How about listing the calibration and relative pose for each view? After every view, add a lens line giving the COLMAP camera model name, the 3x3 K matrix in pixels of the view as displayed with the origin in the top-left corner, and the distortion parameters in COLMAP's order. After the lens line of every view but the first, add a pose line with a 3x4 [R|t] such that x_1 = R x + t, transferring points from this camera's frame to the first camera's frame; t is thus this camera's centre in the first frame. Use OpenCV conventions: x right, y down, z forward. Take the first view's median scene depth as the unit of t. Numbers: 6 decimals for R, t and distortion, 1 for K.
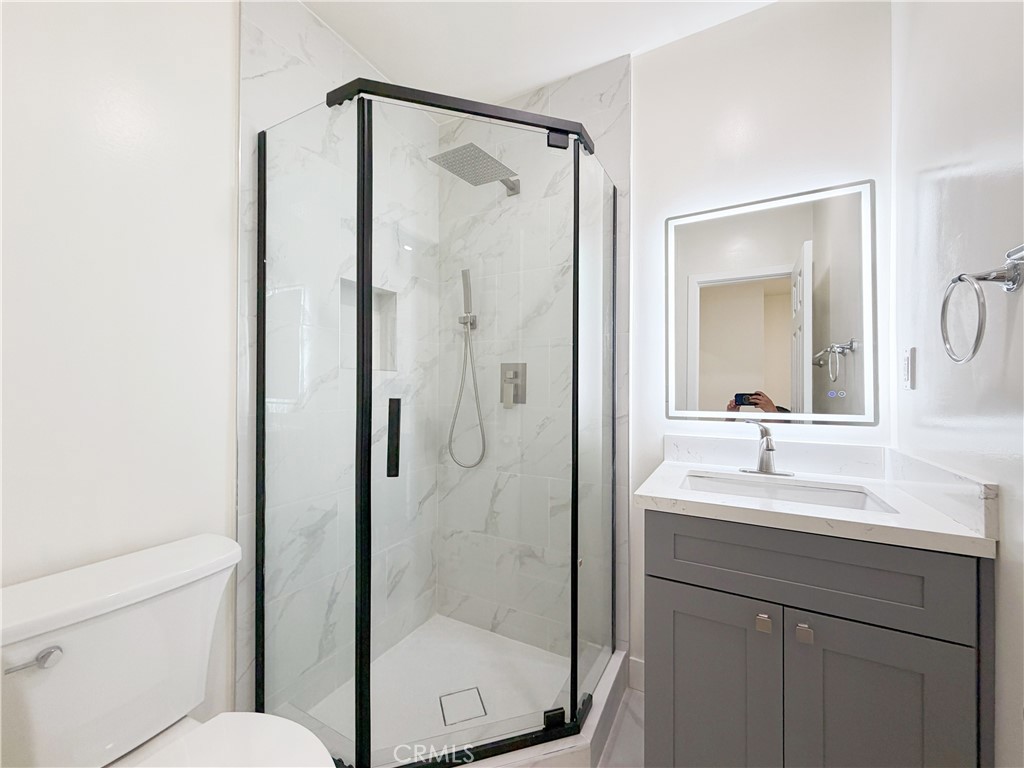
lens RADIAL K [[409.4, 0, 512.0], [0, 409.4, 384.0], [0, 0, 1]] dist [0.000396, -0.000089]
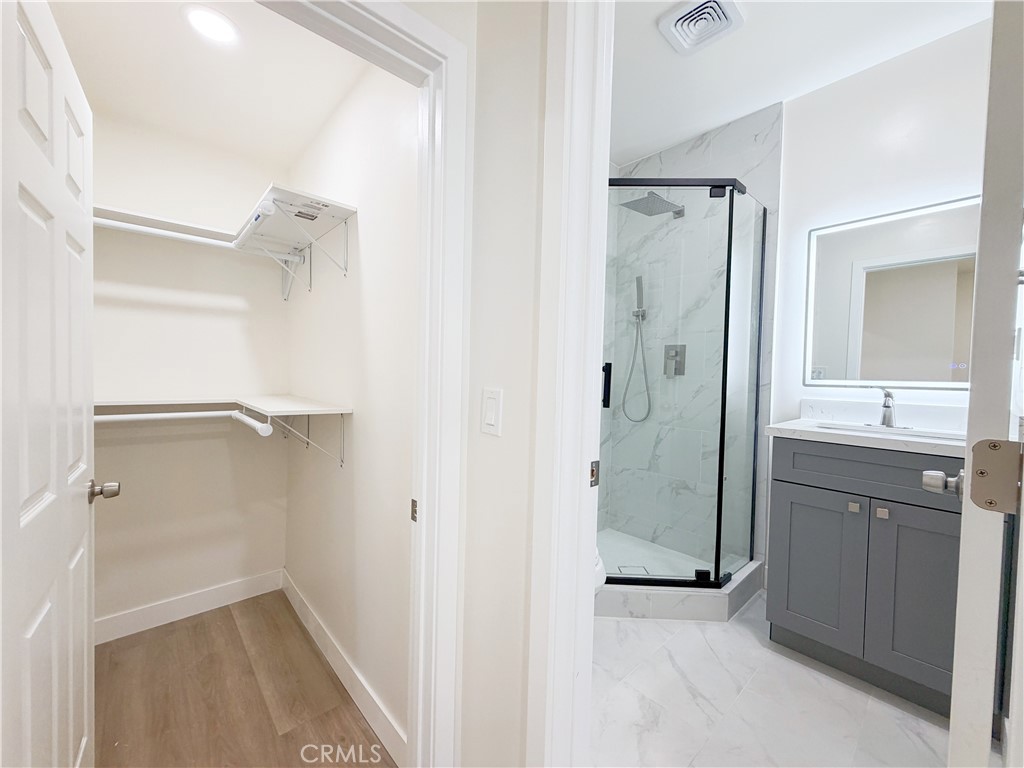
lens RADIAL K [[409.4, 0, 512.0], [0, 409.4, 384.0], [0, 0, 1]] dist [0.000396, -0.000089]
pose [[0.944344, 0.026325, -0.327905, -0.057476], [-0.017109, 0.999374, 0.030962, 0.044239], [0.328515, -0.023629, 0.944203, -0.439078]]
